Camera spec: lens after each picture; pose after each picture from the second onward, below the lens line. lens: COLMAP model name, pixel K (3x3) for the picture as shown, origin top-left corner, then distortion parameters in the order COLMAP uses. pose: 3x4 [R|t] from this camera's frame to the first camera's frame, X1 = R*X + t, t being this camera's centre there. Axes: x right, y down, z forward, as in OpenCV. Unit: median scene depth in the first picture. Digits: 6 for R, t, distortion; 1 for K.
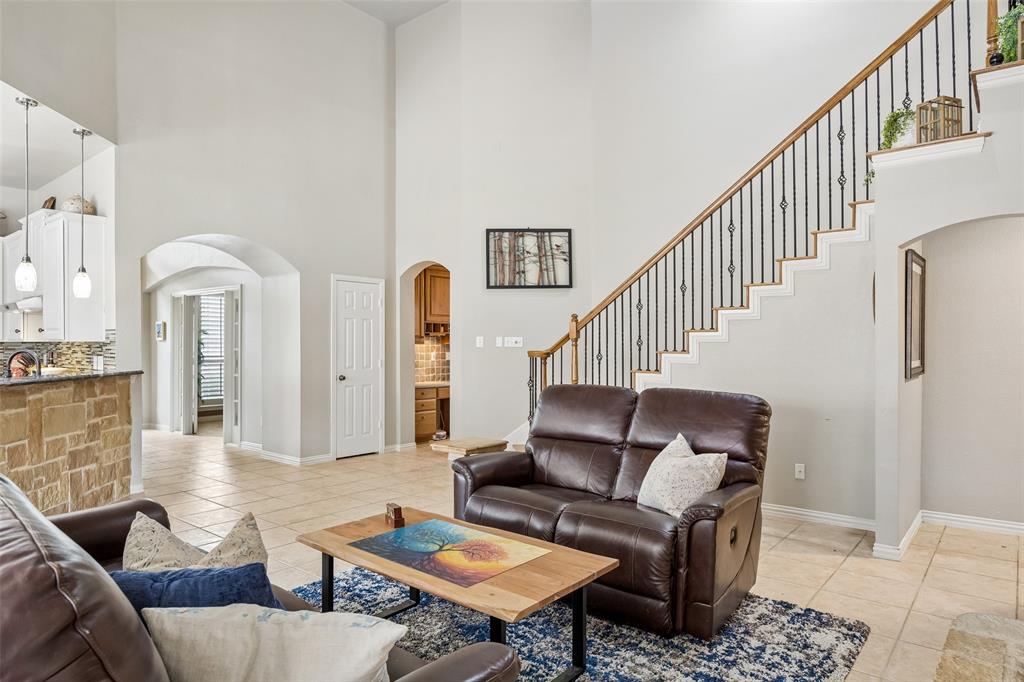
lens RADIAL K [[624.4, 0, 511.1], [0, 624.4, 340.2], [0, 0, 1]] dist [-0.000022, 0.005479]
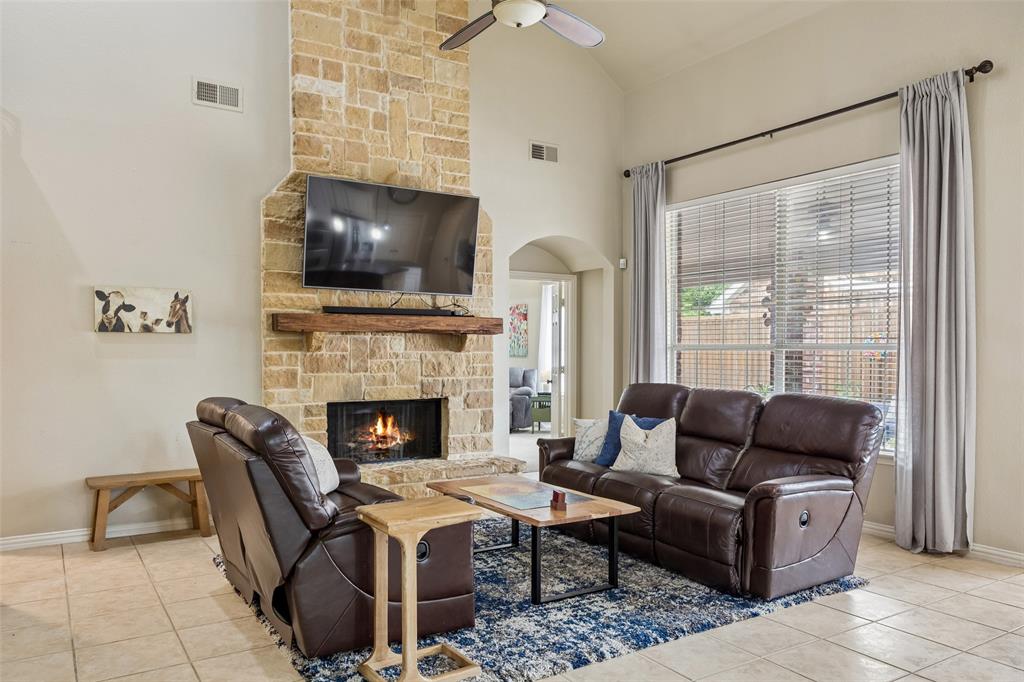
lens RADIAL K [[741.2, 0, 514.4], [0, 741.2, 367.9], [0, 0, 1]] dist [-0.008644, 0.003531]
pose [[-0.948353, -0.006538, 0.317149, -0.462879], [0.000426, 0.999760, 0.021883, 0.017040], [-0.317216, 0.020888, -0.948123, 1.988648]]
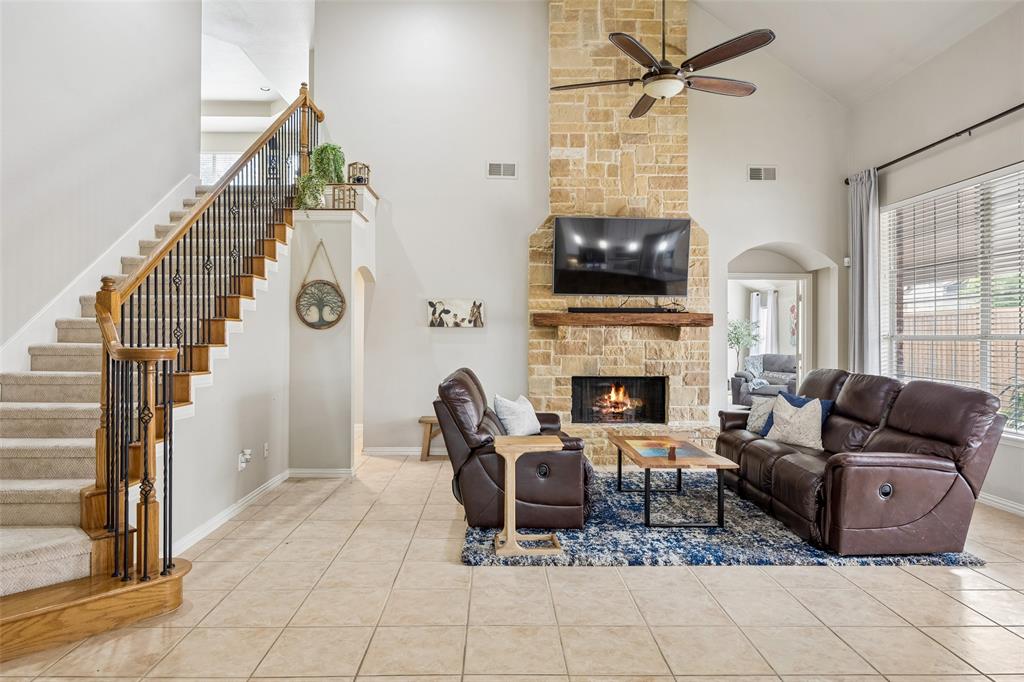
lens RADIAL K [[624.4, 0, 510.6], [0, 624.4, 338.6], [0, 0, 1]] dist [-0.000022, 0.005479]
pose [[-0.650777, -0.002675, 0.759264, -0.924378], [-0.005668, 0.999983, -0.001335, 0.016827], [-0.759247, -0.005173, -0.650782, 1.971329]]
